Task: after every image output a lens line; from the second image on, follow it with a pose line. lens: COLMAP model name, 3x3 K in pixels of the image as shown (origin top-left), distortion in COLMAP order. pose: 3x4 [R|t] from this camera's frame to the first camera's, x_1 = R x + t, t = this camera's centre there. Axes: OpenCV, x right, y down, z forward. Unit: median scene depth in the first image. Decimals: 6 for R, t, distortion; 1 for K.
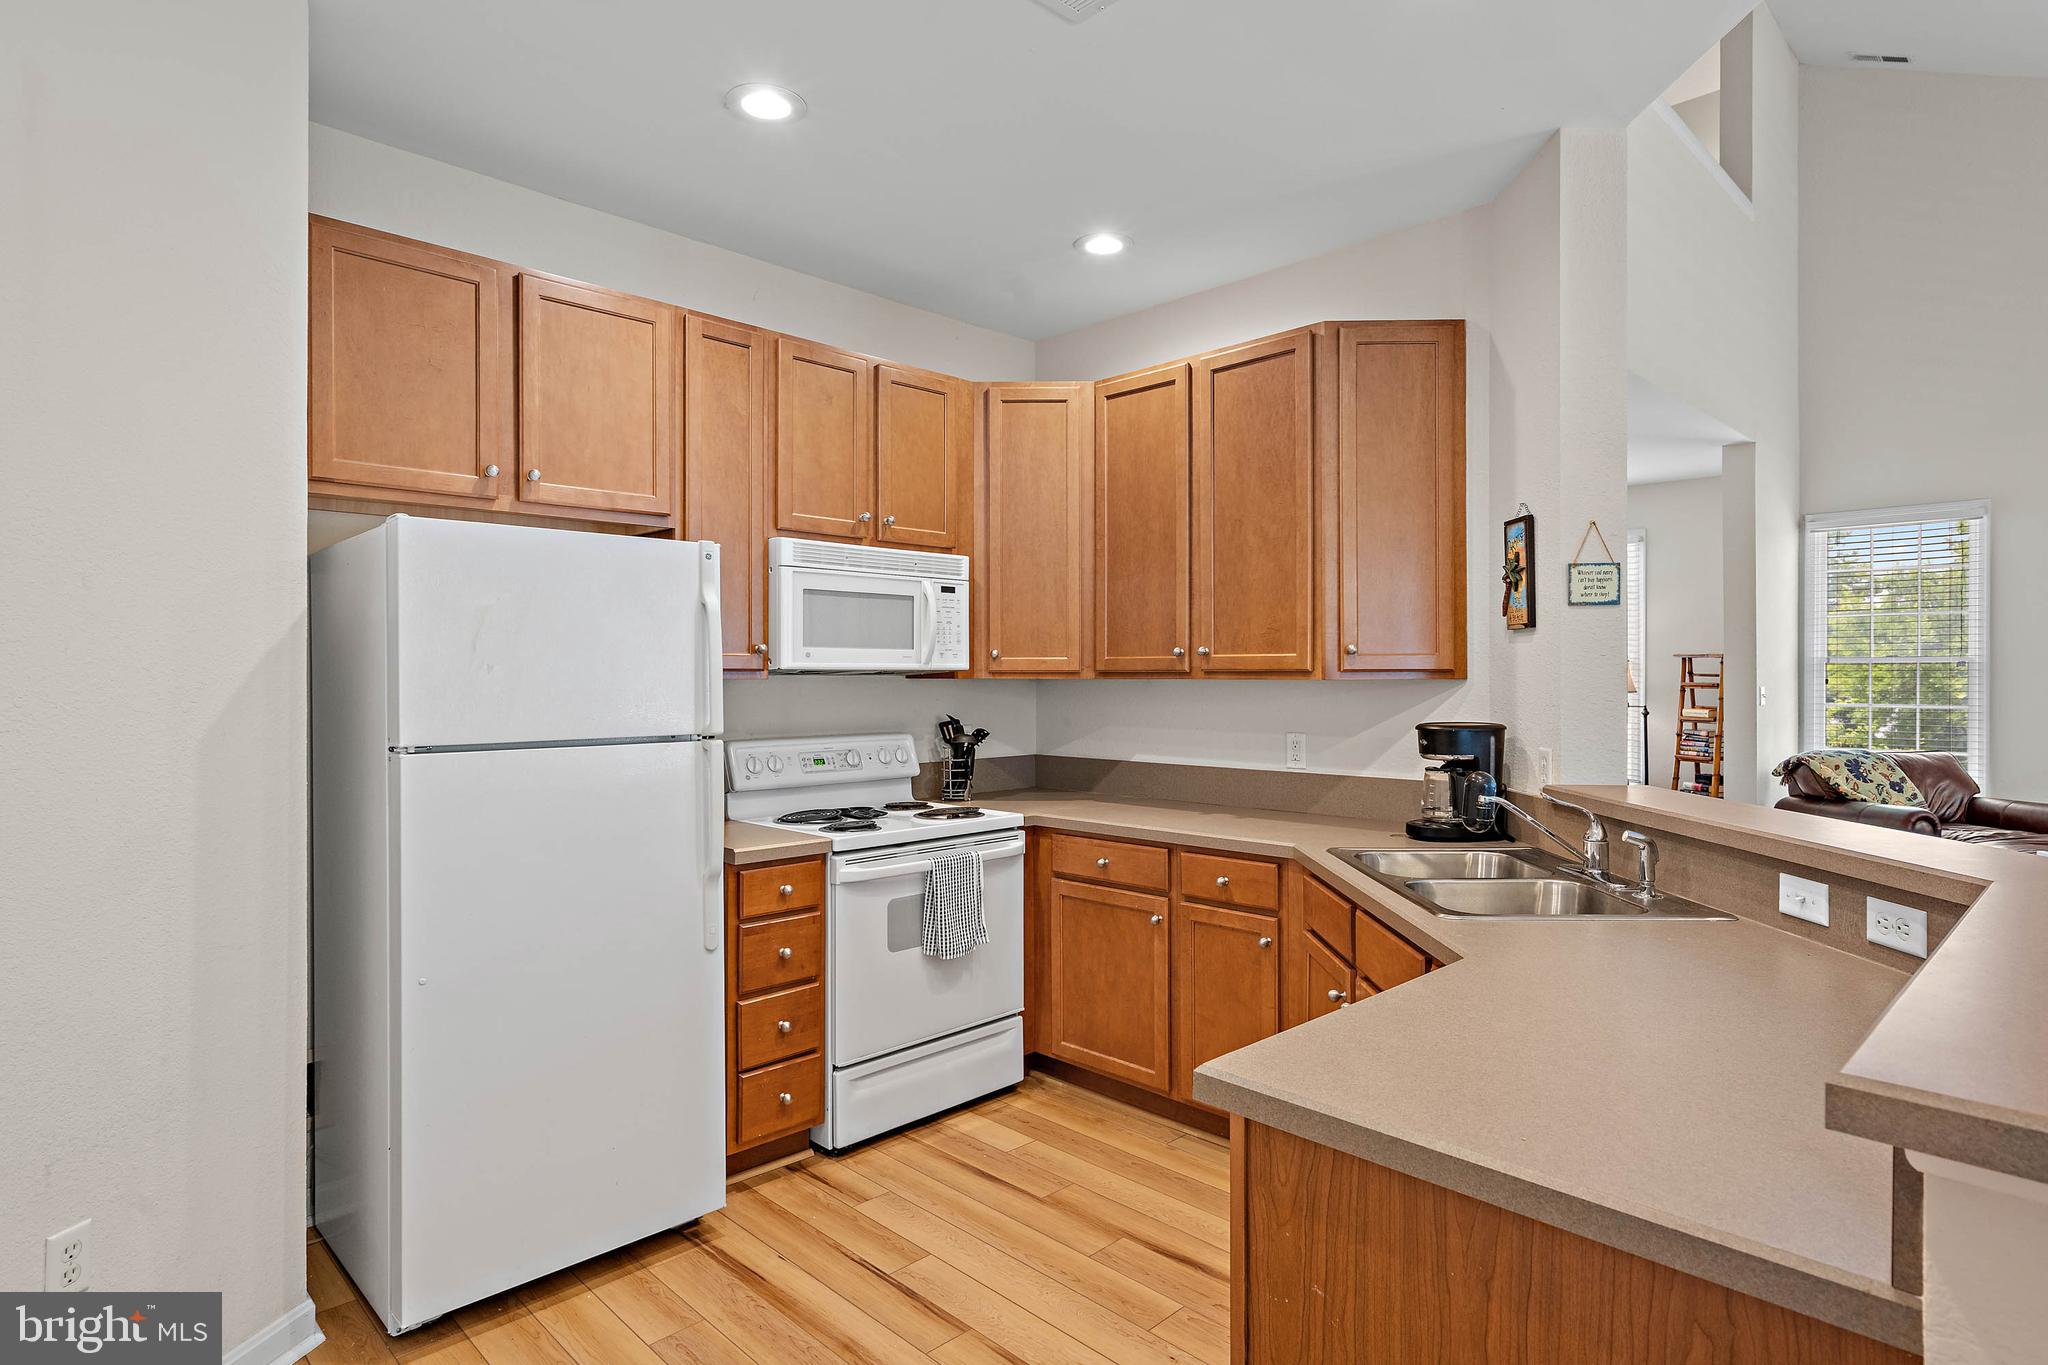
lens RADIAL K [[1087.9, 0, 1027.2], [0, 1087.9, 676.5], [0, 0, 1]] dist [0.003705, 0.001572]
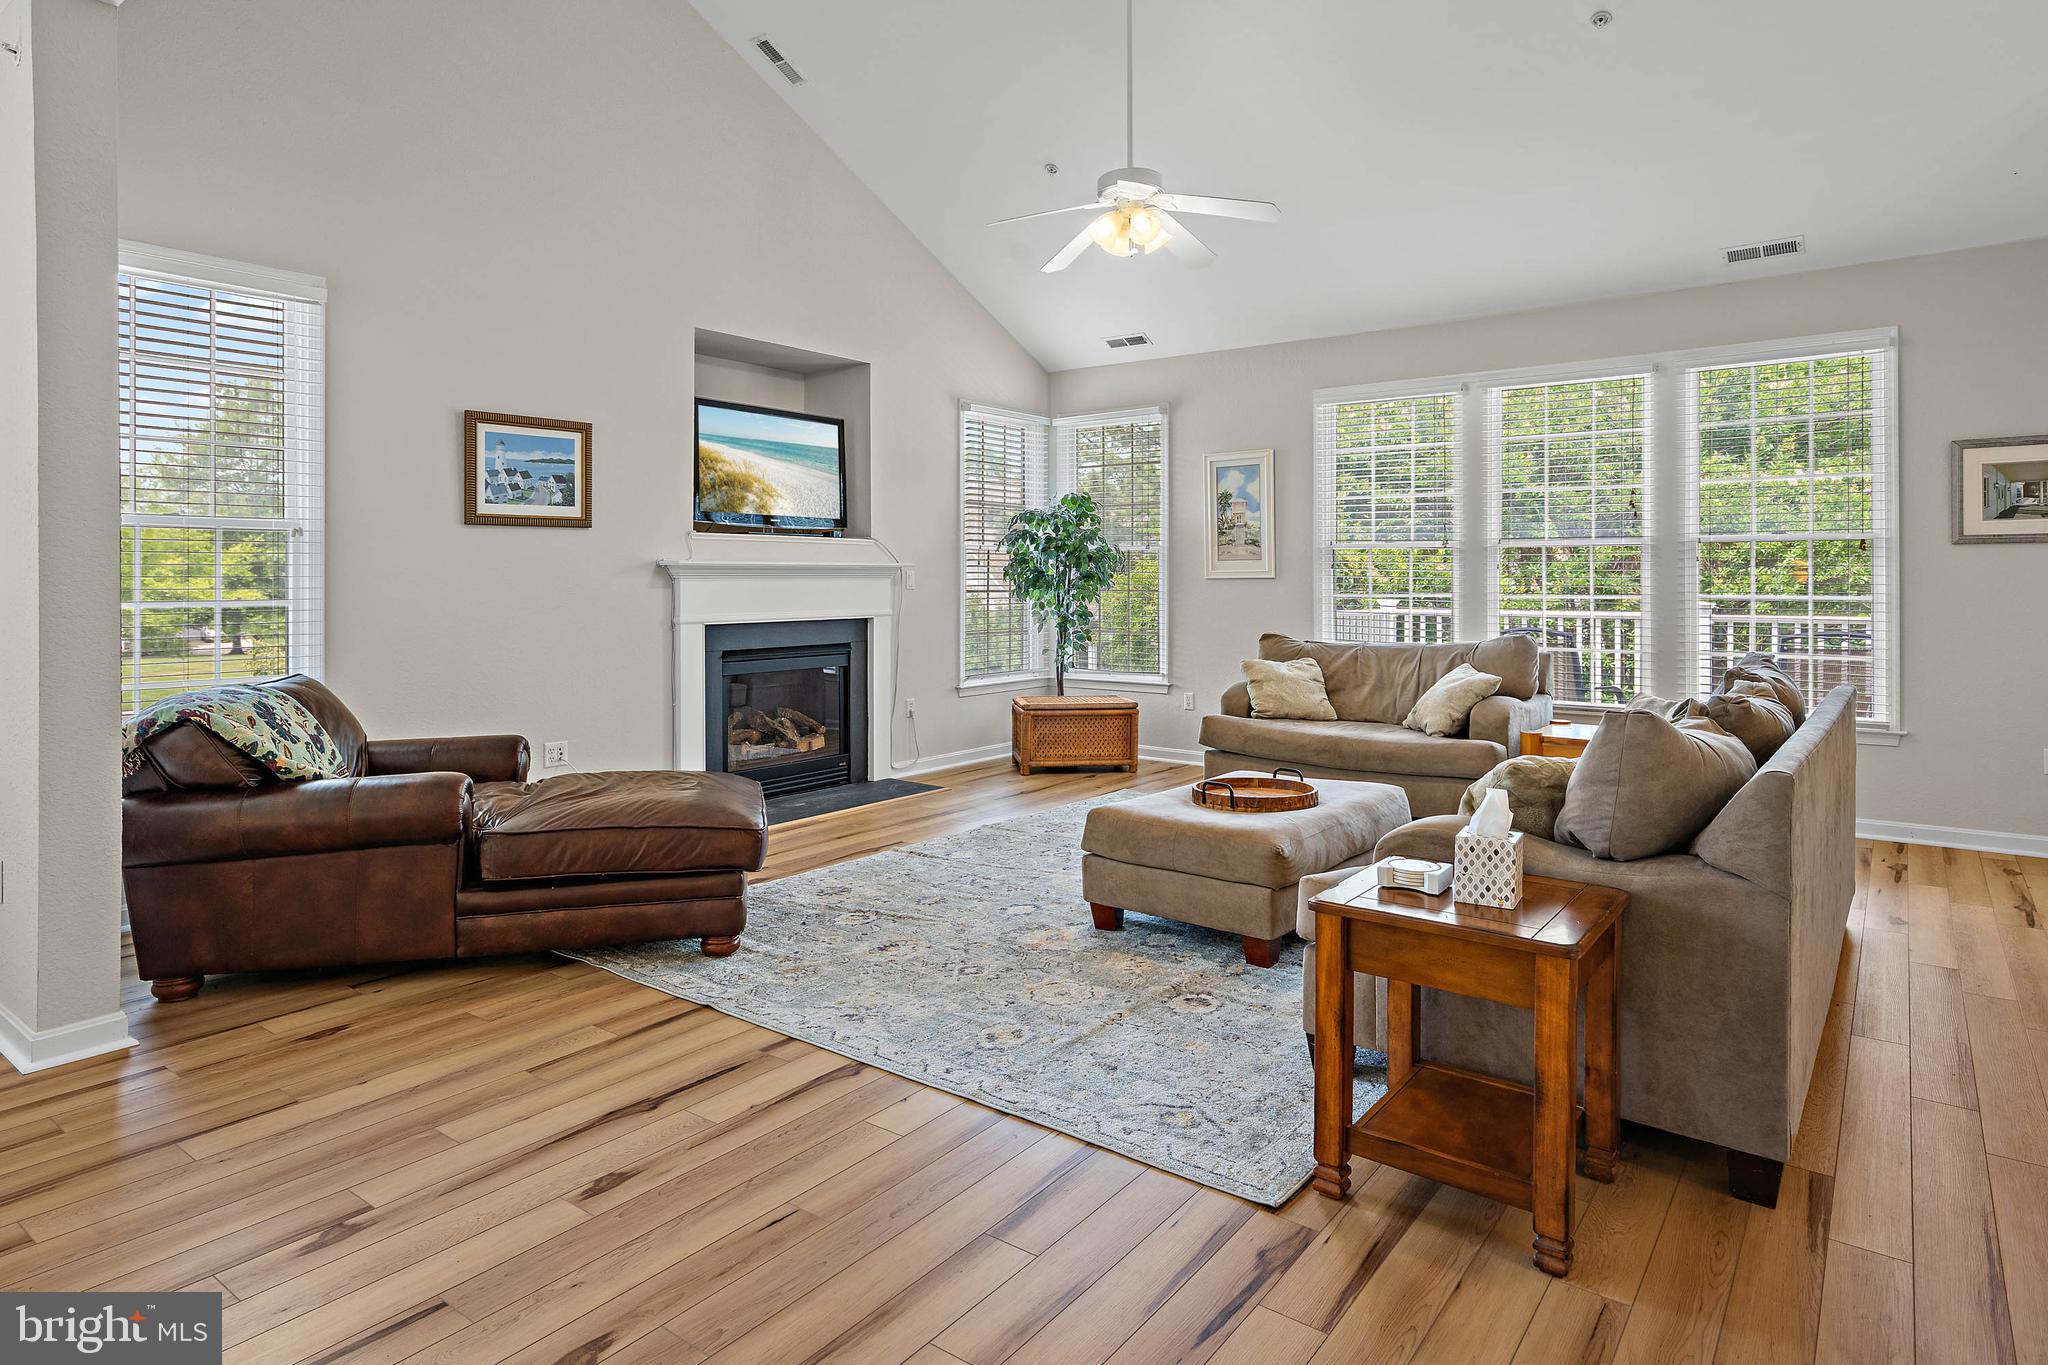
lens RADIAL K [[1147.2, 0, 1031.6], [0, 1147.2, 578.5], [0, 0, 1]] dist [0.001520, 0.000401]
pose [[-0.144701, 0.003307, 0.989470, 0.284933], [0.004305, 0.999987, -0.002713, 0.035097], [-0.989466, 0.003867, -0.144714, 1.309455]]
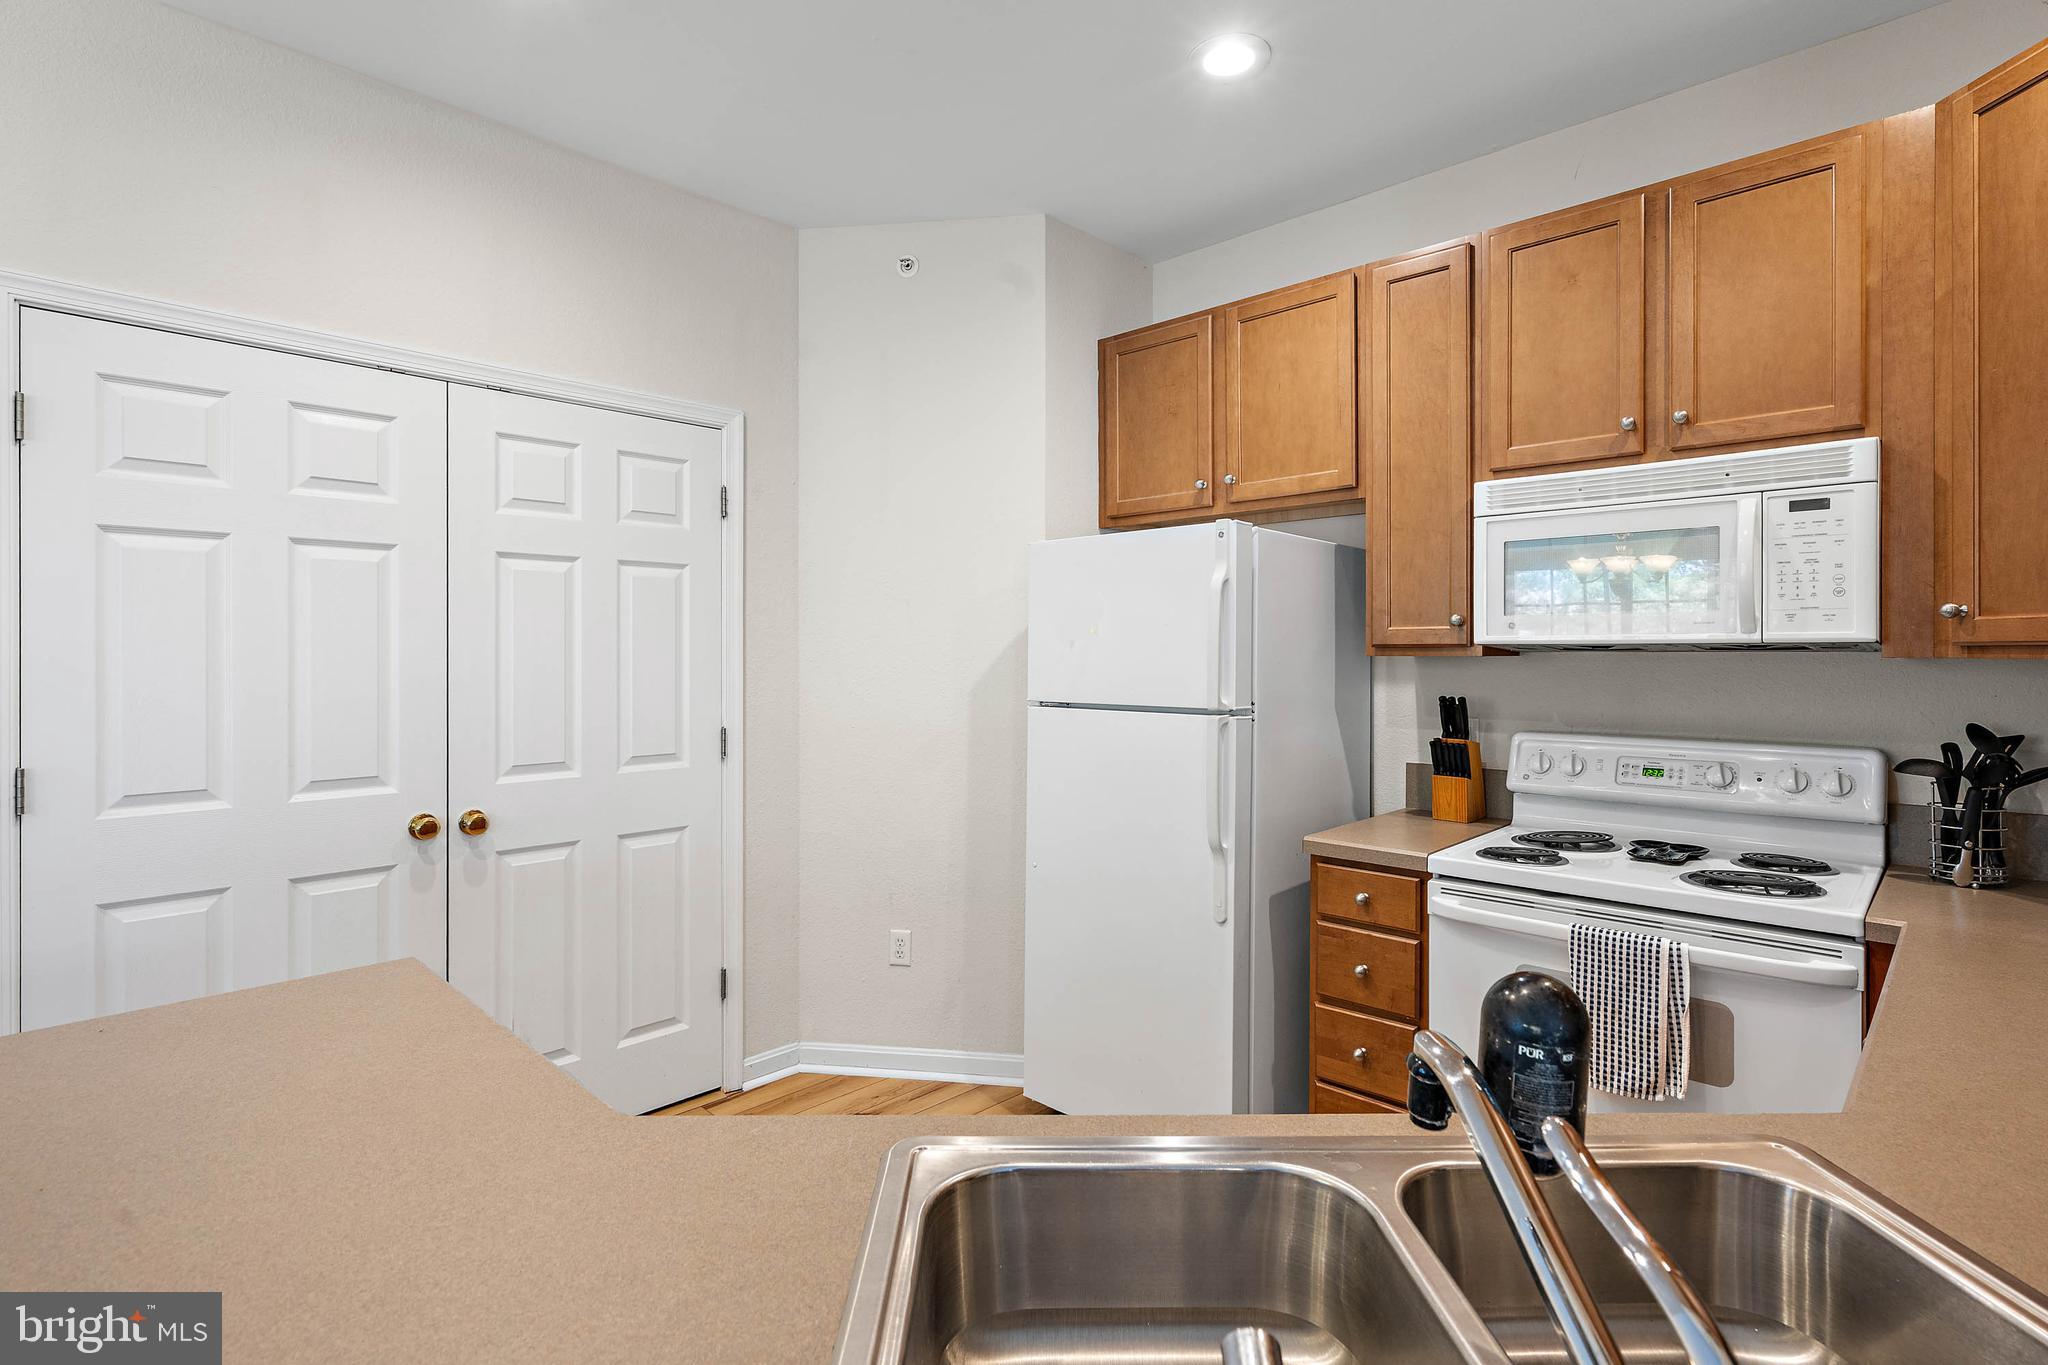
lens RADIAL K [[995.6, 0, 1029.2], [0, 995.6, 656.9], [0, 0, 1]] dist [-0.000986, 0.000651]
pose [[0.026477, 0.003448, -0.999643, 0.475718], [-0.001262, 0.999993, 0.003416, 0.000673], [0.999649, 0.001171, 0.026481, 0.599271]]
